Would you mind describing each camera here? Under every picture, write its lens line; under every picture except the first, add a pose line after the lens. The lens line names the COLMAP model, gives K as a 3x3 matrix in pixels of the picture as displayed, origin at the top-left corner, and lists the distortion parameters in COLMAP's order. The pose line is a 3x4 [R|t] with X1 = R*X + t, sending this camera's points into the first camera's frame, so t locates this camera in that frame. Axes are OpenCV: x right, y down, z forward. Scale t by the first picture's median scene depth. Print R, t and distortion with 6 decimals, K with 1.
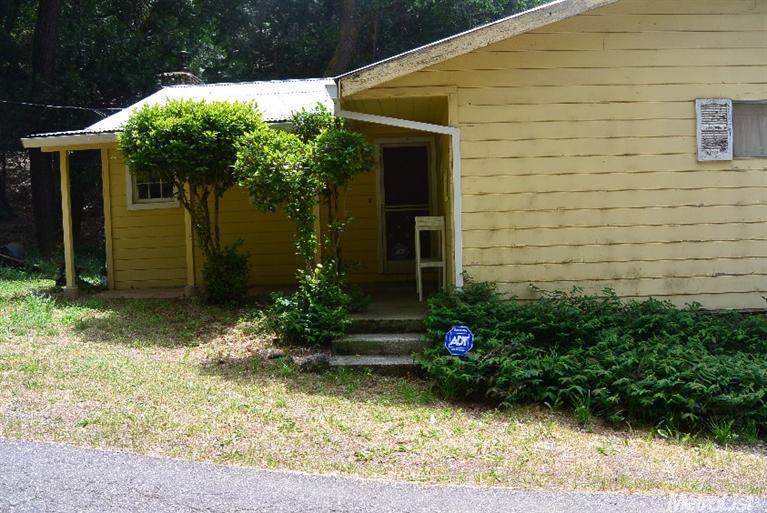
lens RADIAL K [[643.6, 0, 383.5], [0, 643.6, 256.5], [0, 0, 1]] dist [-0.117821, 0.016340]
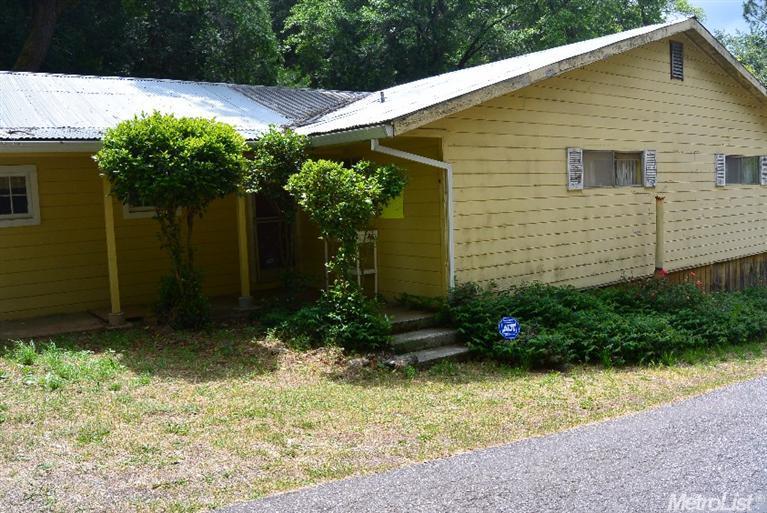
lens RADIAL K [[643.6, 0, 383.5], [0, 643.6, 256.5], [0, 0, 1]] dist [-0.117821, 0.016340]
pose [[0.785867, -0.056063, 0.615849, -0.778465], [0.046907, 0.998417, 0.031033, -0.062903], [-0.616614, 0.004500, 0.787253, 0.081911]]
